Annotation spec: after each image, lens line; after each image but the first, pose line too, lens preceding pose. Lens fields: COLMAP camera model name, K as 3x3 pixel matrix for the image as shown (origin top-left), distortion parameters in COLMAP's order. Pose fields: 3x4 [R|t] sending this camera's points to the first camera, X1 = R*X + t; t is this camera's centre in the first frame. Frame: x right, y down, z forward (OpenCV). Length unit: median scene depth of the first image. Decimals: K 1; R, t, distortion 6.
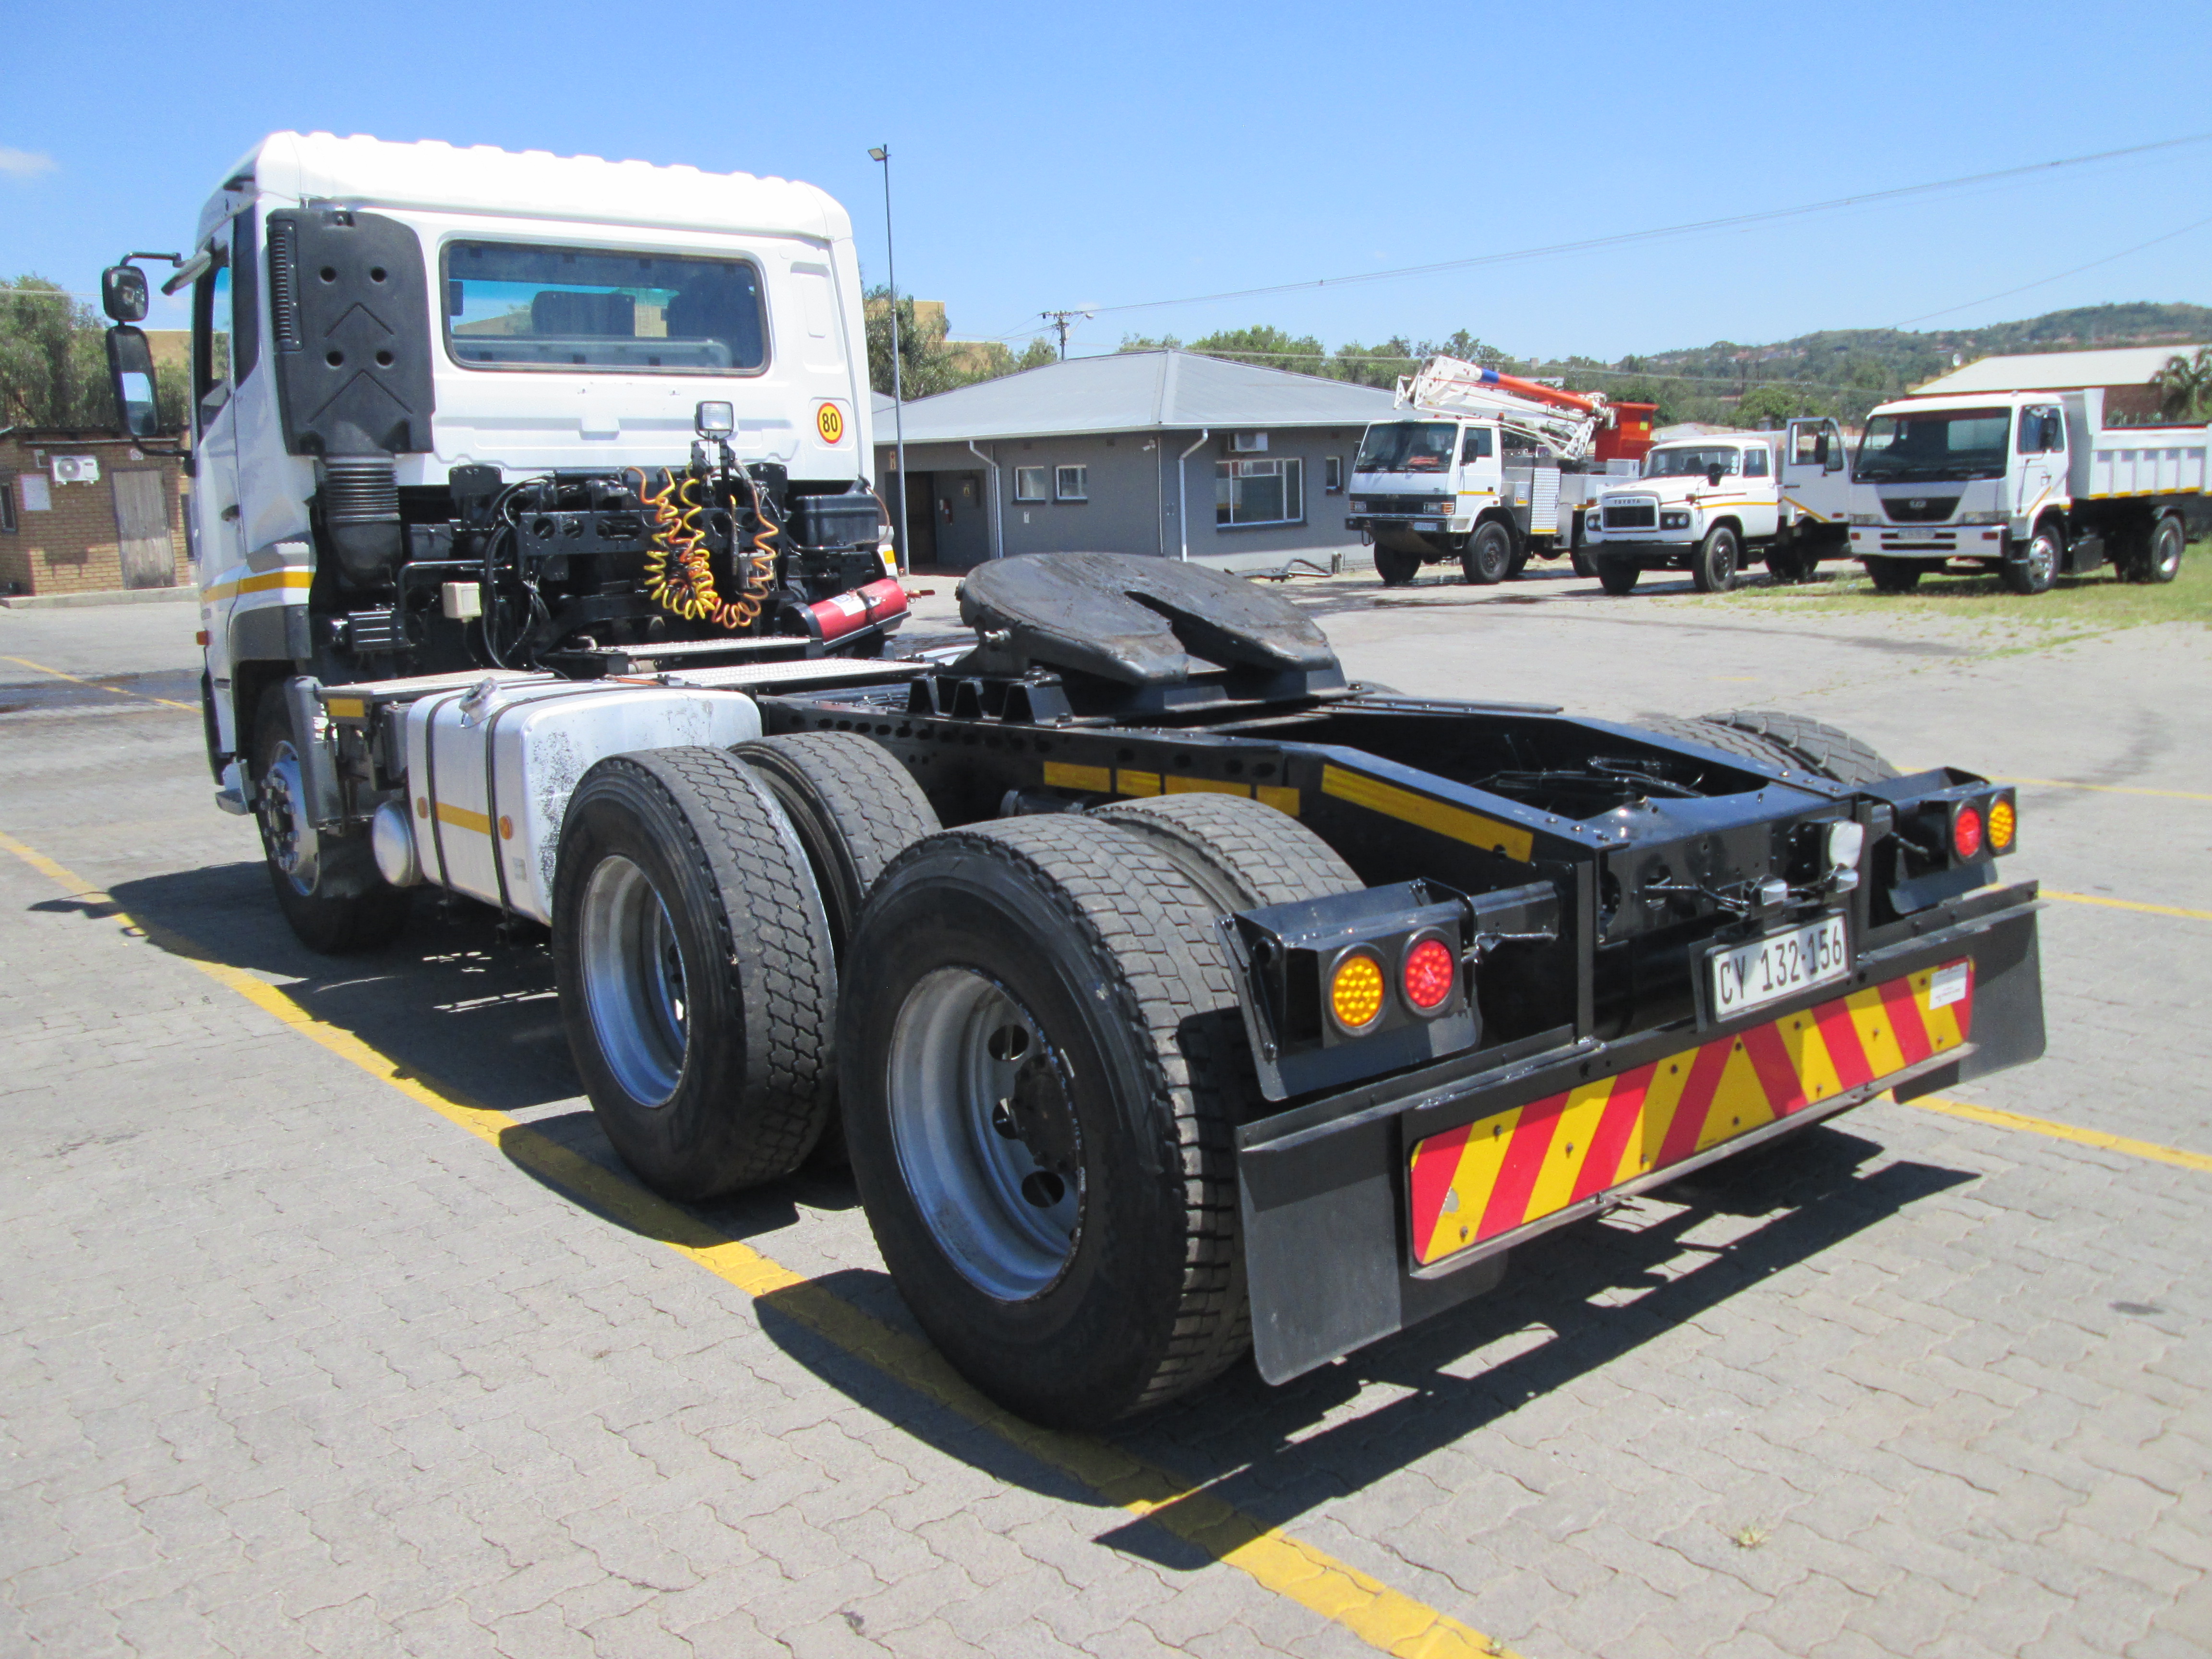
lens RADIAL K [[1815.8, 0, 1119.7], [0, 1815.8, 821.5], [0, 0, 1]] dist [-0.047889, -0.002942]
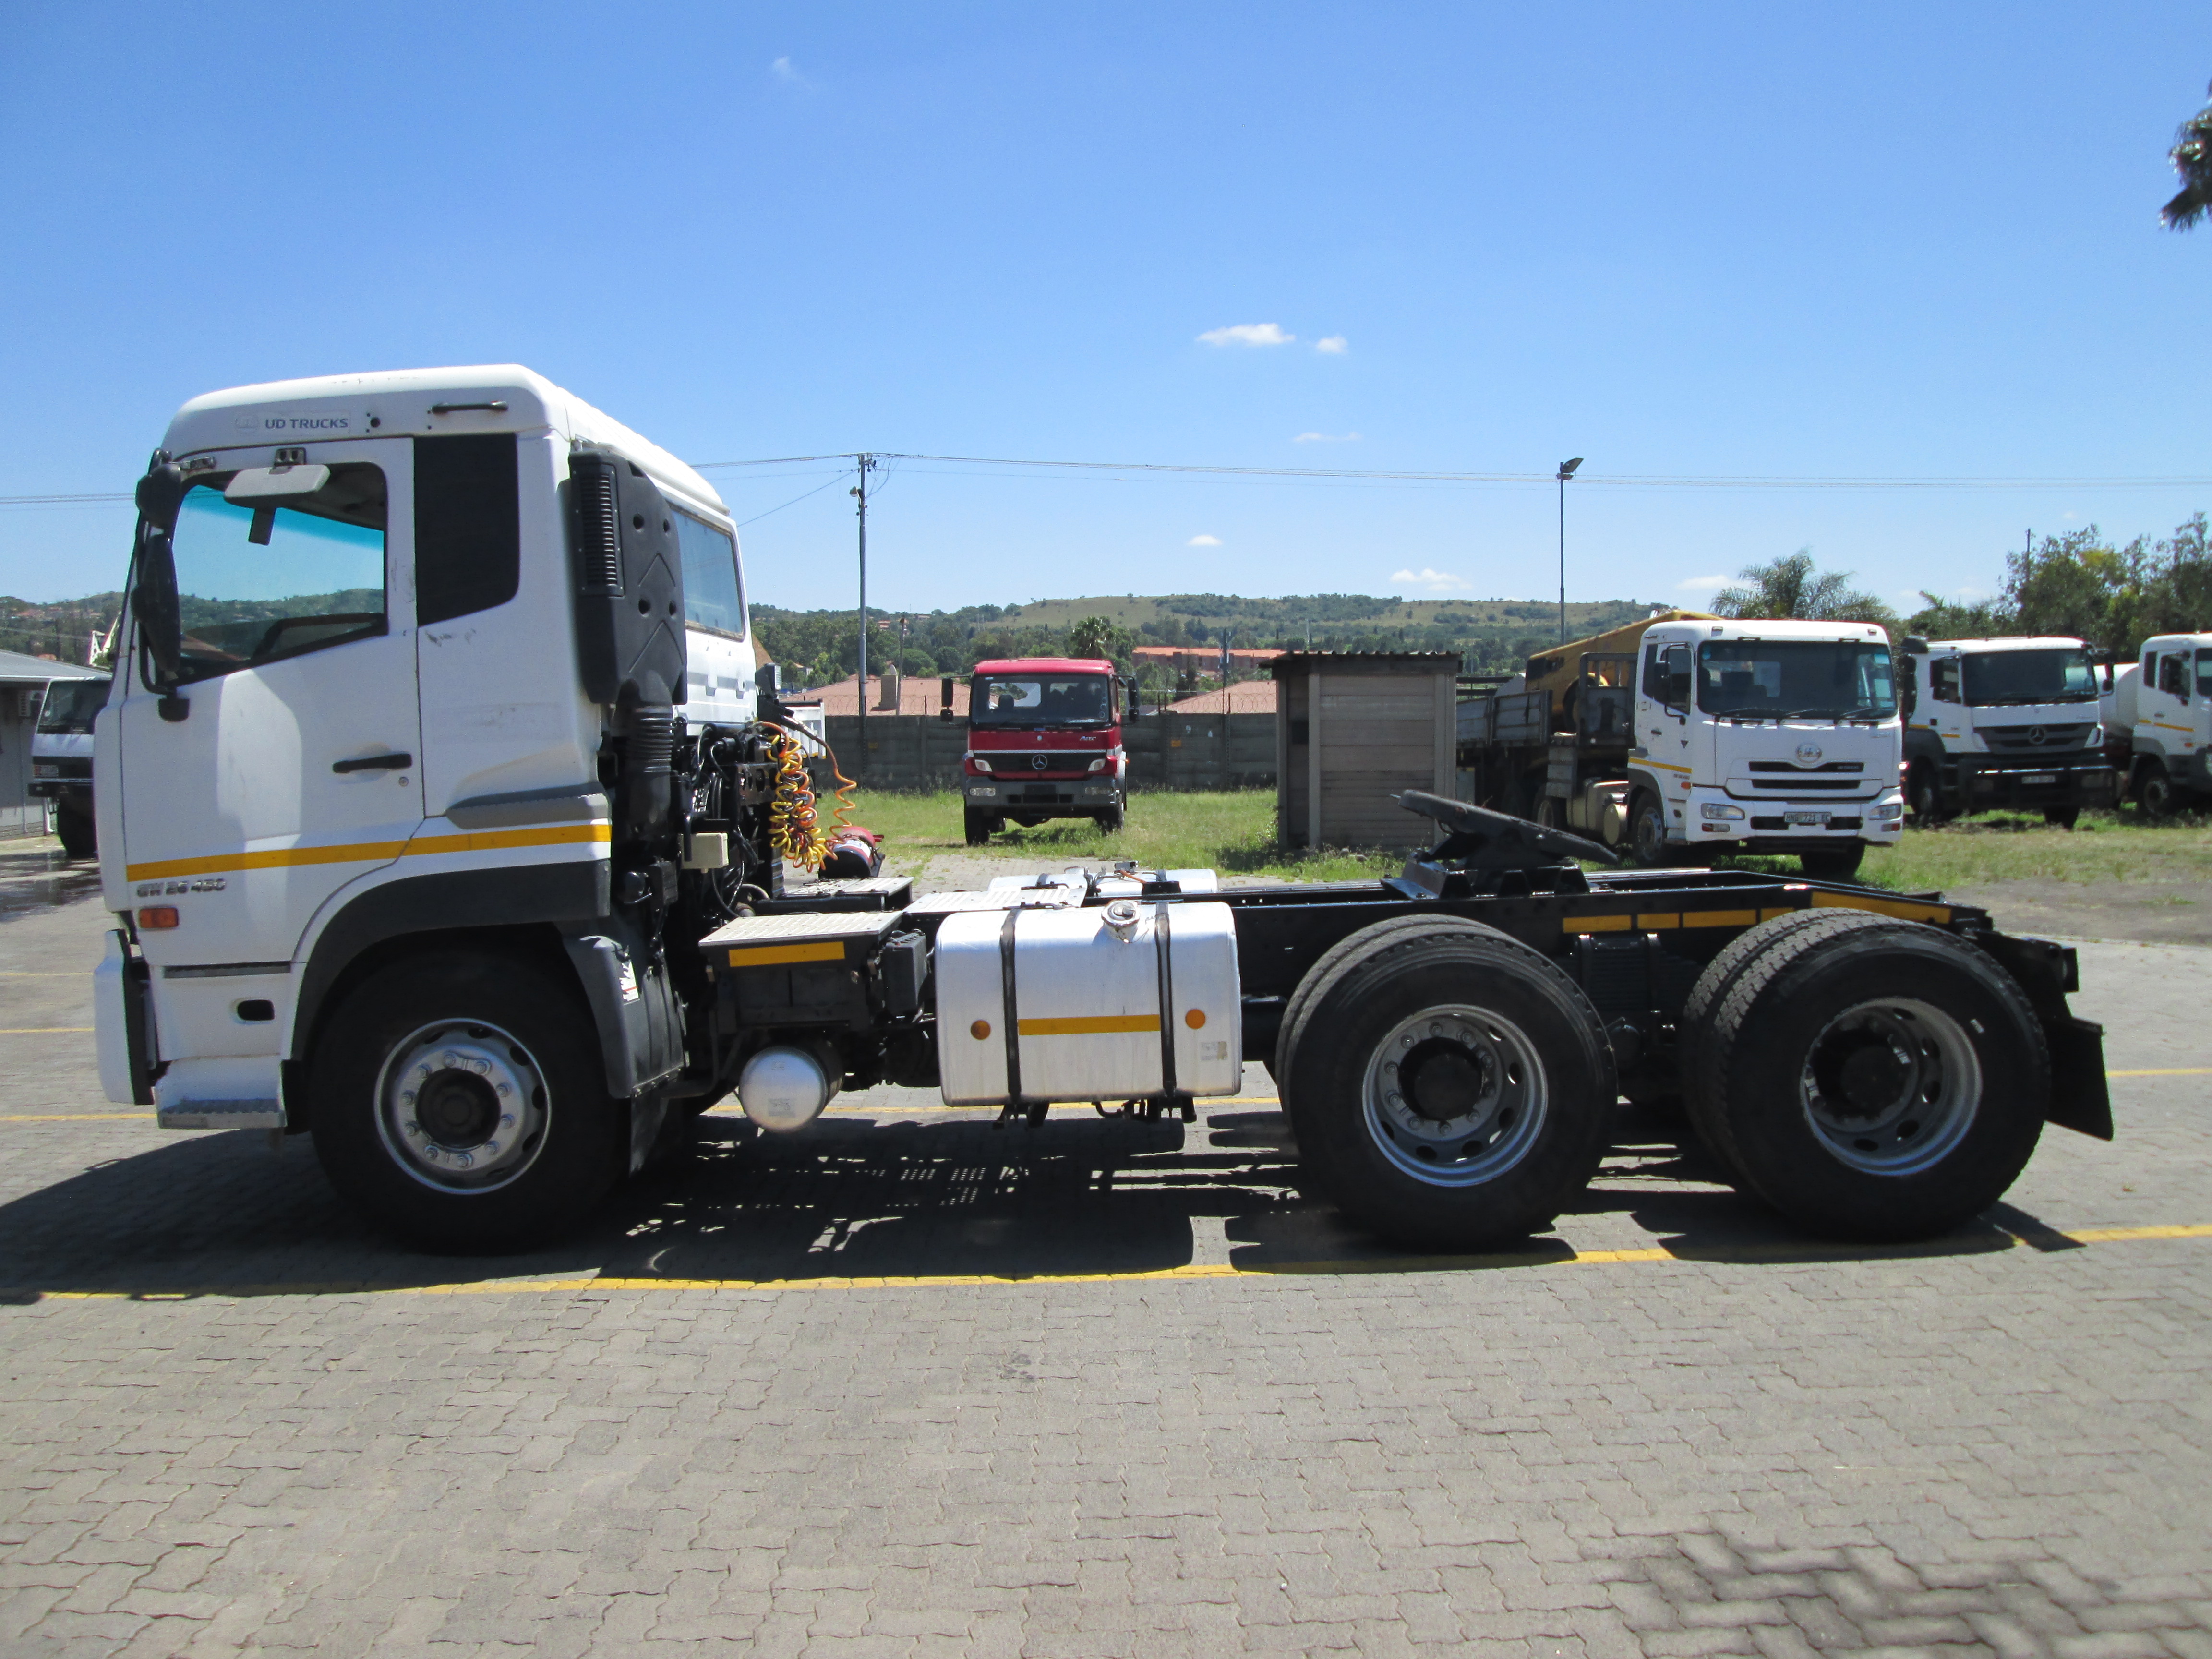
lens RADIAL K [[1815.8, 0, 1119.7], [0, 1815.8, 821.5], [0, 0, 1]] dist [-0.047889, -0.002942]
pose [[0.634664, -0.017560, 0.772588, -1.030694], [0.129763, 0.987969, -0.084142, -0.025865], [-0.761816, 0.153655, 0.629307, 0.197991]]
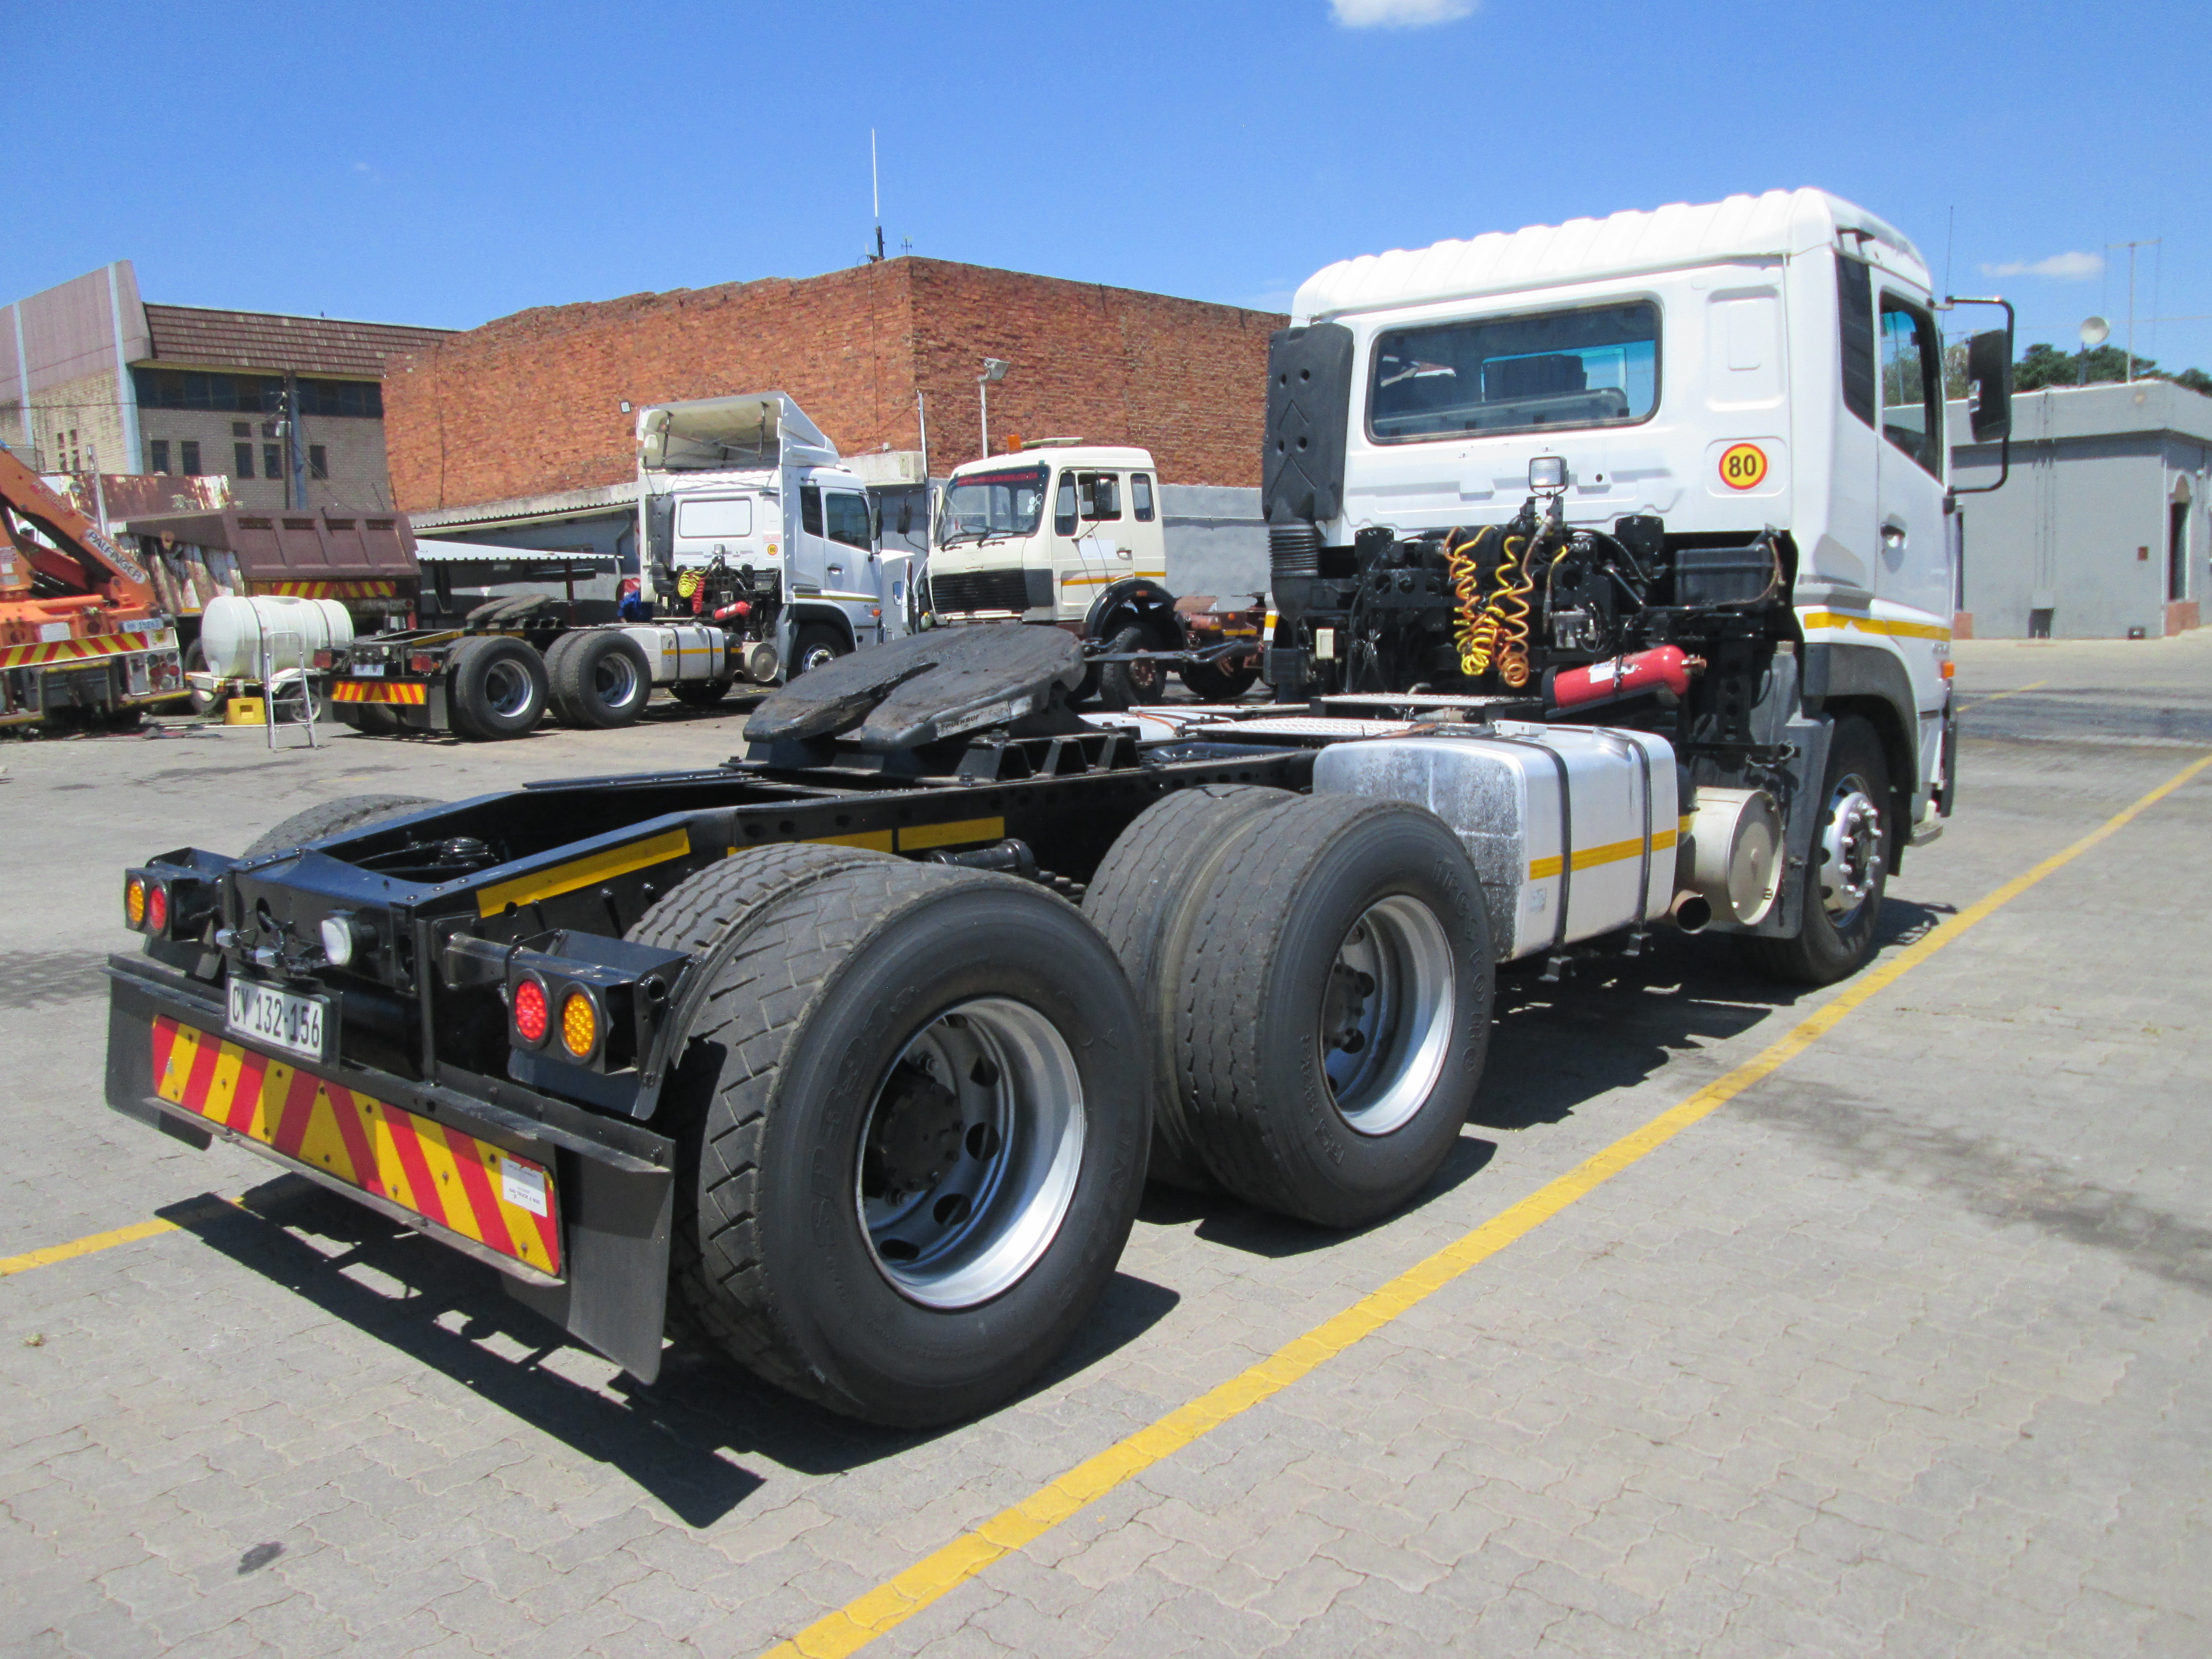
lens RADIAL K [[1815.8, 0, 1119.7], [0, 1815.8, 821.5], [0, 0, 1]] dist [-0.047889, -0.002942]
pose [[0.160545, 0.141798, -0.976790, 0.801009], [-0.148227, 0.981868, 0.118172, -0.131001], [0.975835, 0.125815, 0.178652, 0.682515]]
